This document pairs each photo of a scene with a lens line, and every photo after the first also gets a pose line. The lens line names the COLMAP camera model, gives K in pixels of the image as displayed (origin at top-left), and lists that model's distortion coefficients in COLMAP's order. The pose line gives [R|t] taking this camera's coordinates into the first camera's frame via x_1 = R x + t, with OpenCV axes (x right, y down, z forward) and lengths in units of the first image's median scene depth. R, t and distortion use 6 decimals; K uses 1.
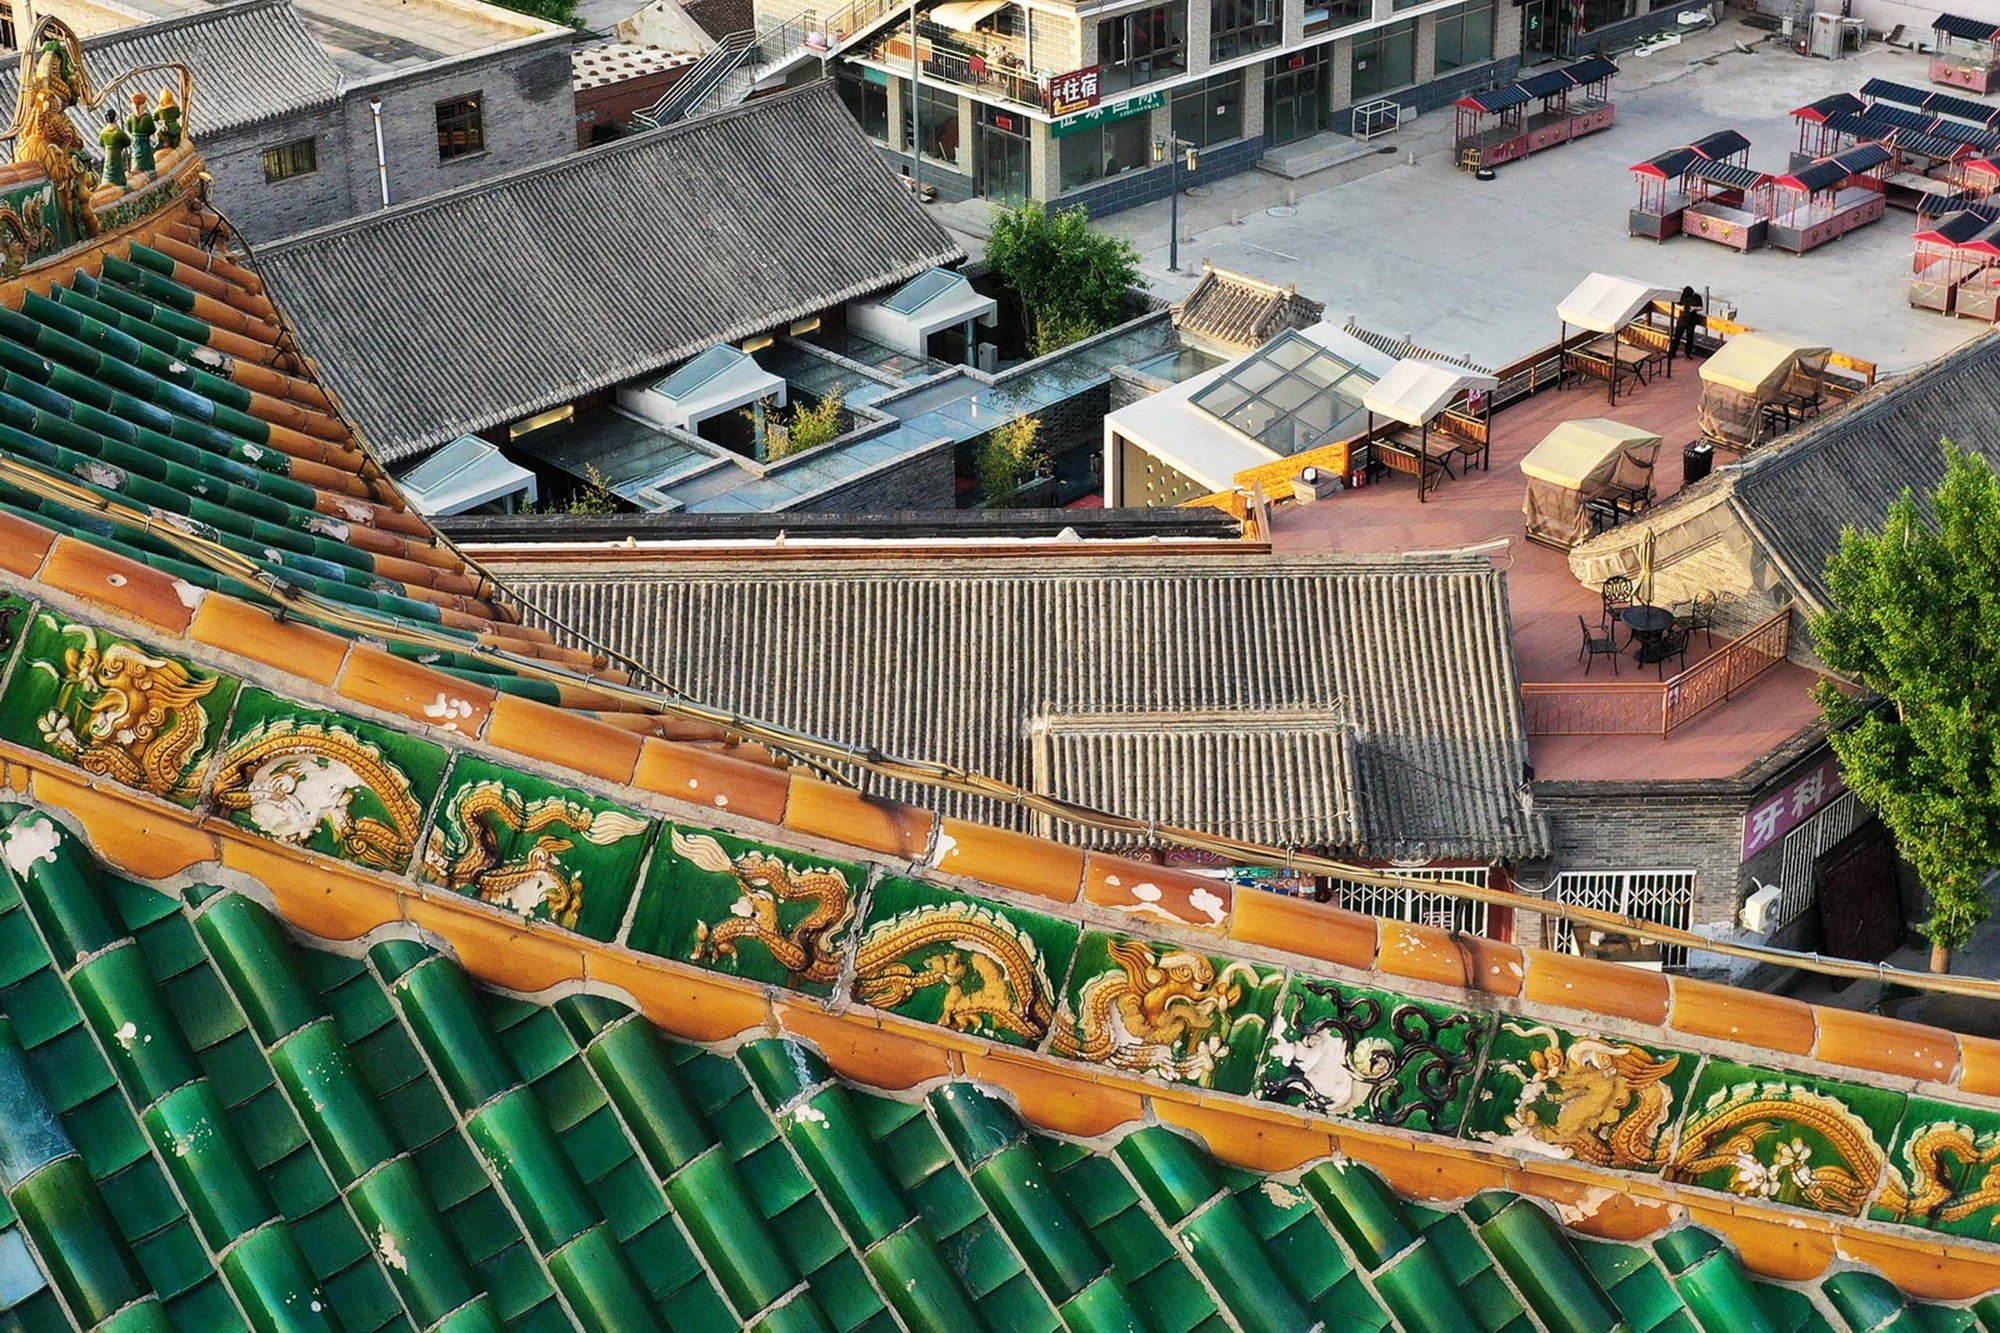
lens RADIAL K [[2065.3, 0, 1000.1], [0, 2065.3, 724.4], [0, 0, 1]] dist [0.003909, -0.003898]
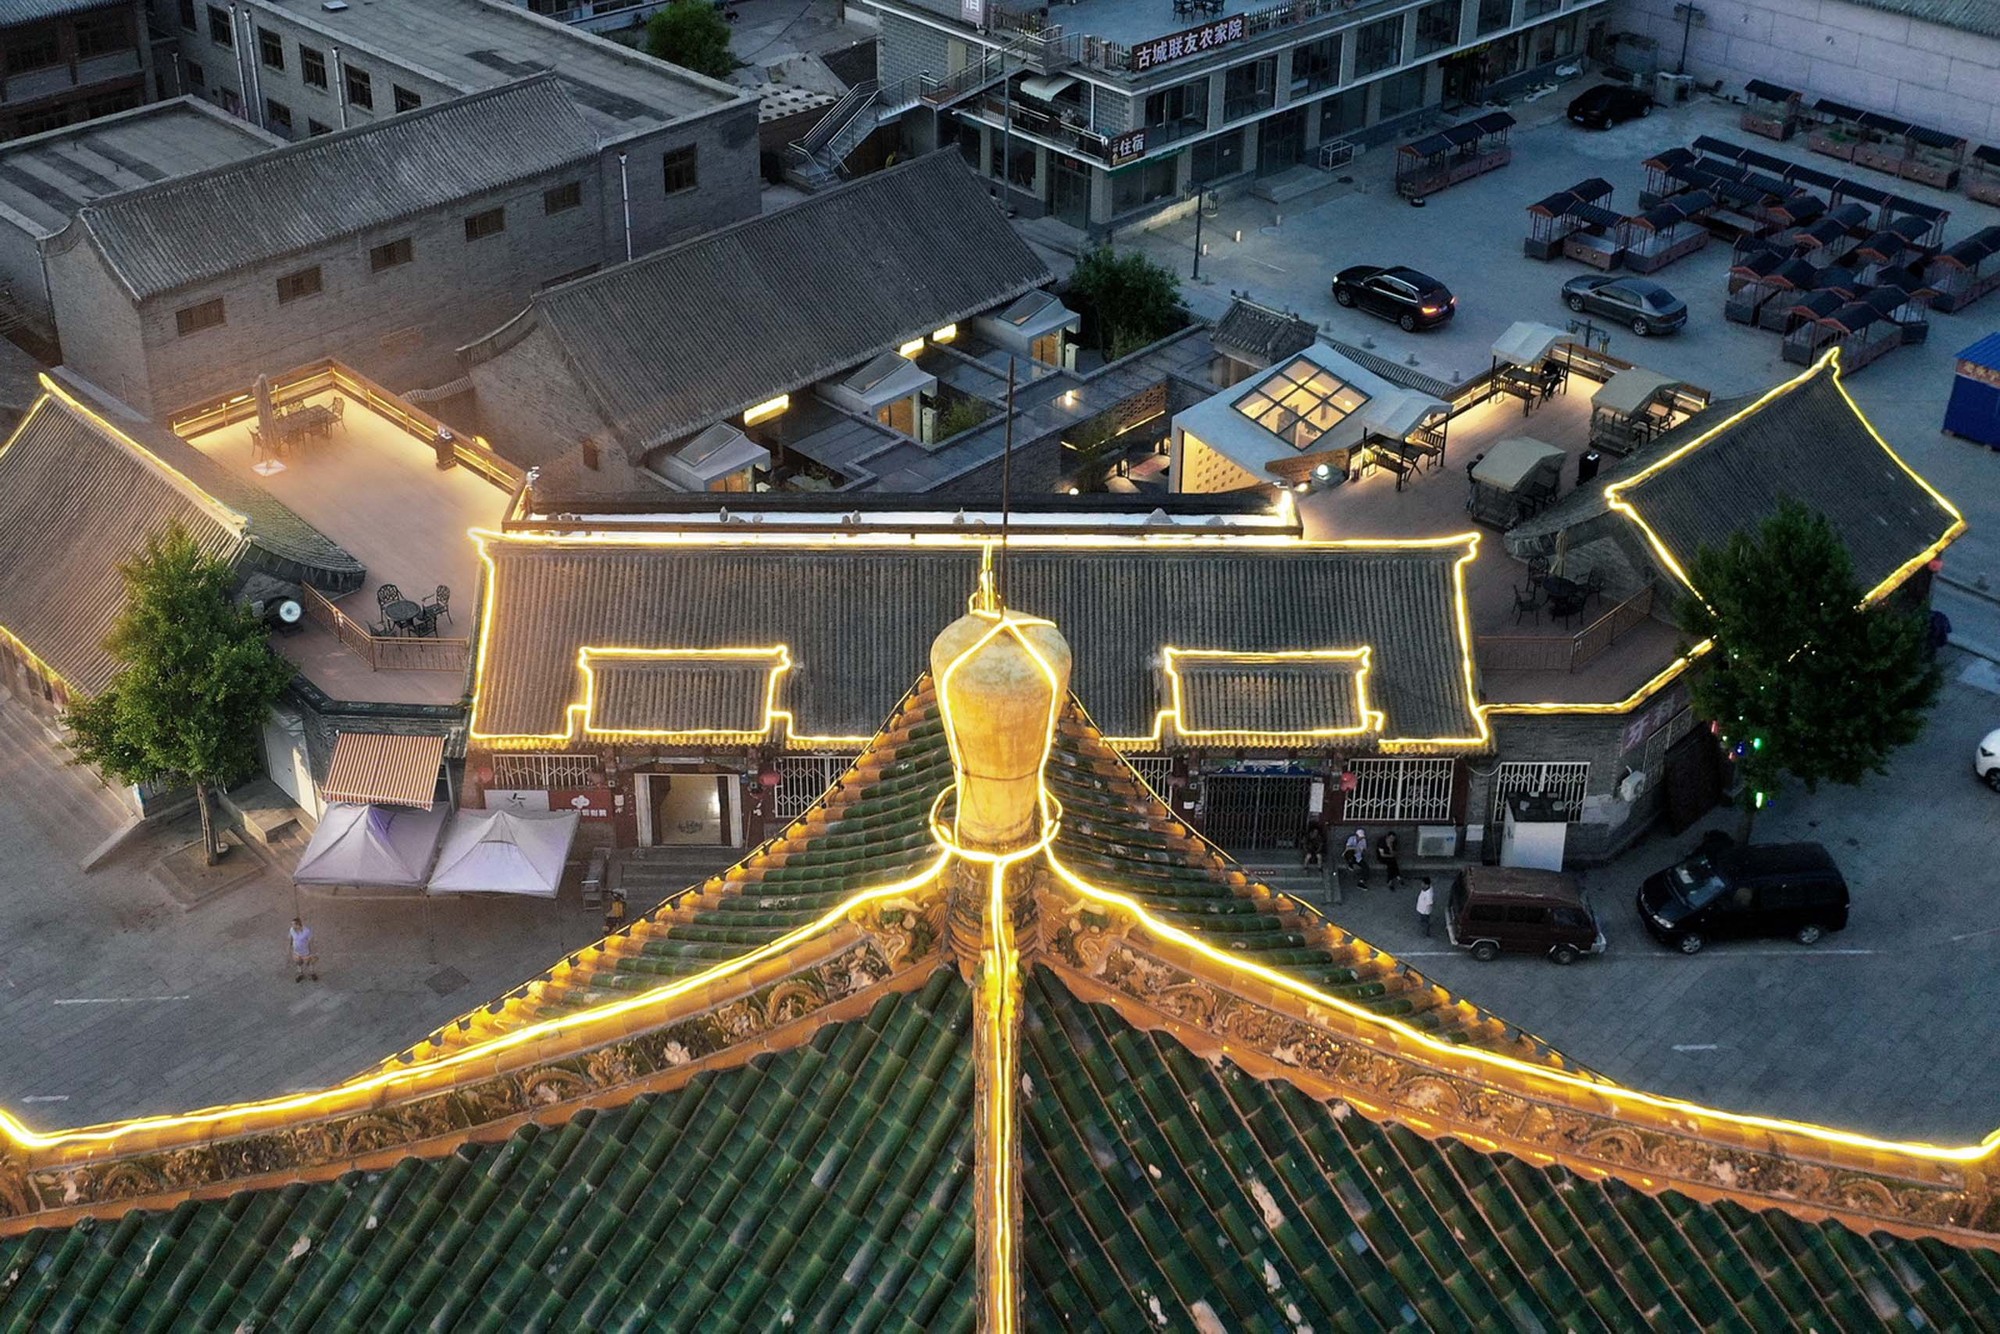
lens RADIAL K [[1609.8, 0, 1000.0], [0, 1609.8, 667.0], [0, 0, 1]] dist [0.005205, -0.001230]
pose [[0.999780, 0.005398, 0.020259, -0.071462], [-0.007150, 0.996144, 0.087437, -0.057842], [-0.019709, -0.087562, 0.995964, -0.098621]]
